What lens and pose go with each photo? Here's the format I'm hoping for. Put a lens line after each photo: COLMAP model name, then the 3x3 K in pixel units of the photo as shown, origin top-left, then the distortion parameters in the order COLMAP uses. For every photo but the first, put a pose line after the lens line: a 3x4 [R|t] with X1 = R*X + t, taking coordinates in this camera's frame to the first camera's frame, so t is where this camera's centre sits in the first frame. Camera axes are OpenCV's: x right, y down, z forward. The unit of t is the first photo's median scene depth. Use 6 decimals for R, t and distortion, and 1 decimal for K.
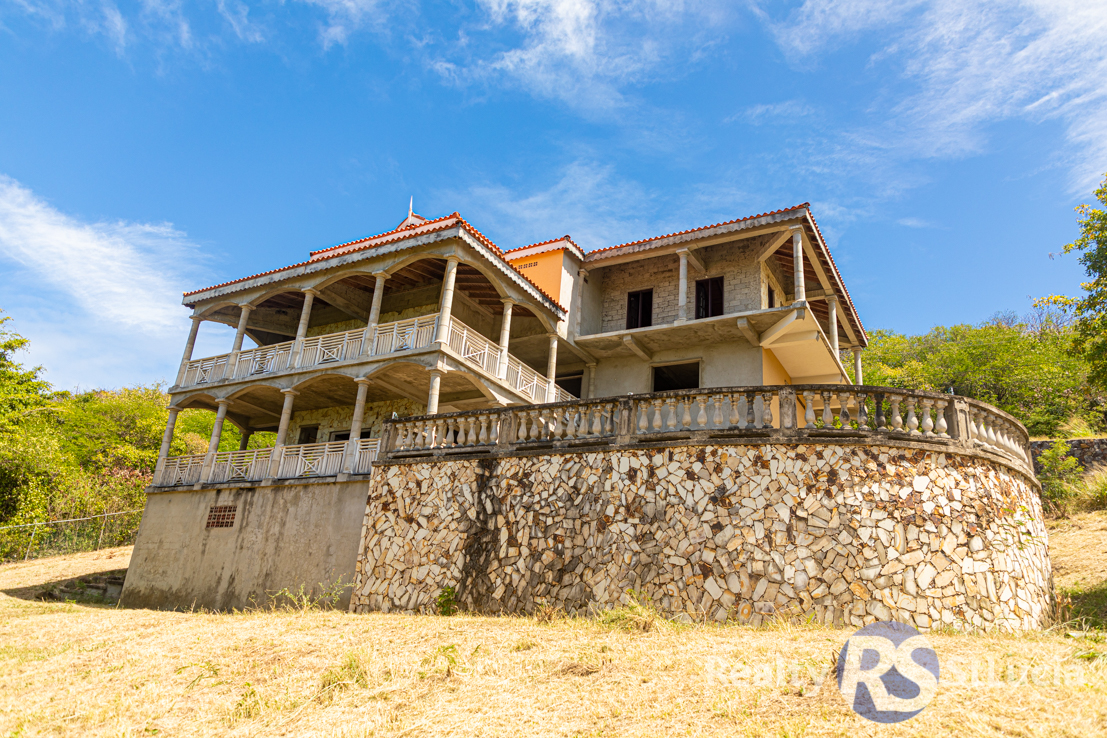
lens RADIAL K [[758.3, 0, 550.9], [0, 758.3, 369.7], [0, 0, 1]] dist [-0.016966, 0.007128]
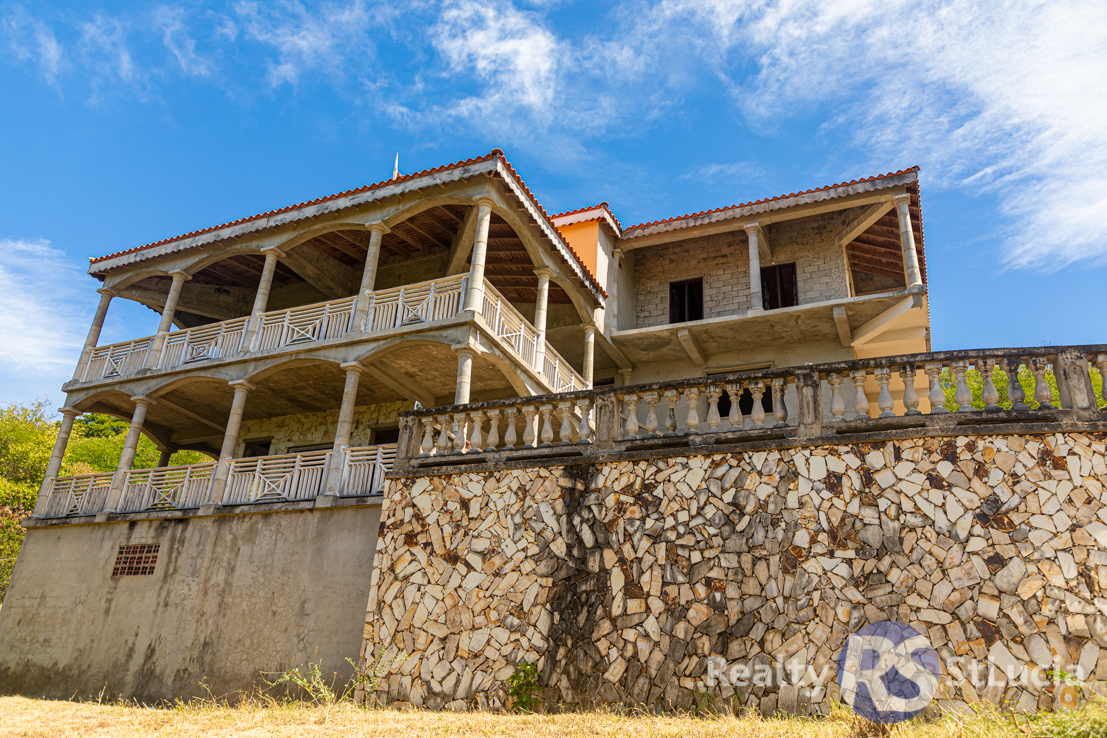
lens RADIAL K [[817.7, 0, 553.5], [0, 817.7, 369.0], [0, 0, 1]] dist [-0.035158, 0.007166]
pose [[0.995478, 0.024866, 0.091684, -0.177302], [-0.019274, 0.997929, -0.061373, 0.080931], [-0.093020, 0.059329, 0.993895, 0.298895]]
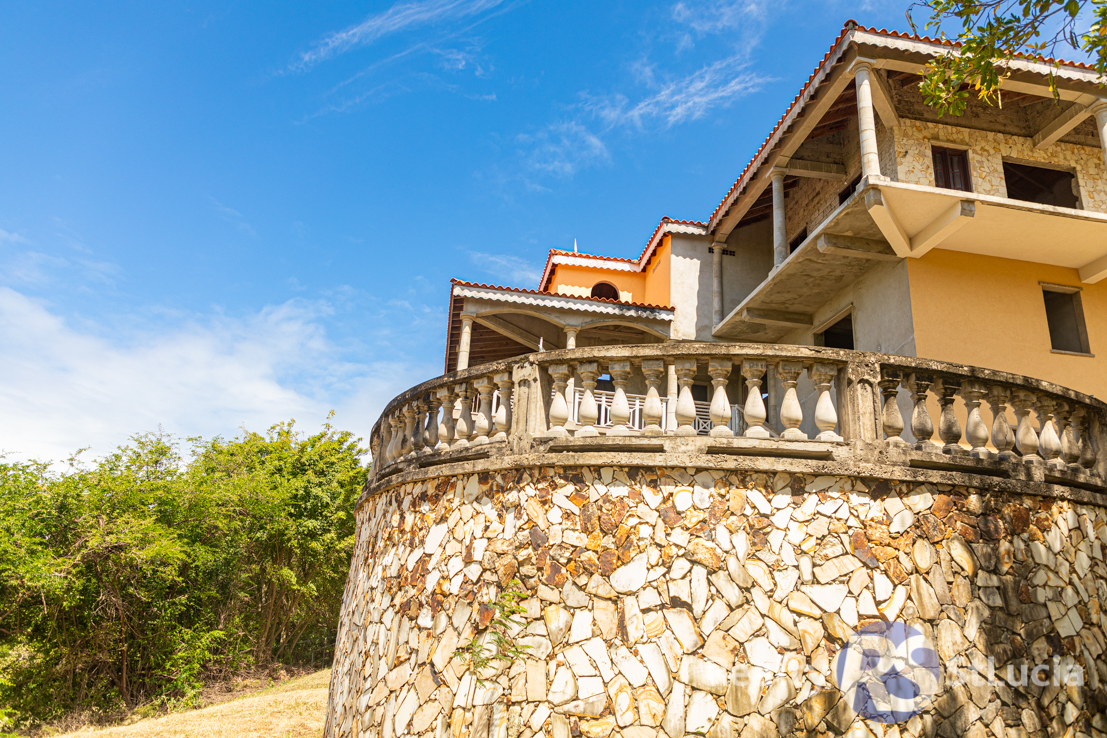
lens RADIAL K [[758.3, 0, 550.9], [0, 758.3, 369.7], [0, 0, 1]] dist [-0.016966, 0.007128]
pose [[0.630040, -0.286303, -0.721858, 0.820296], [0.264622, 0.953075, -0.147045, 0.112628], [0.730085, -0.098375, 0.676238, 0.569241]]
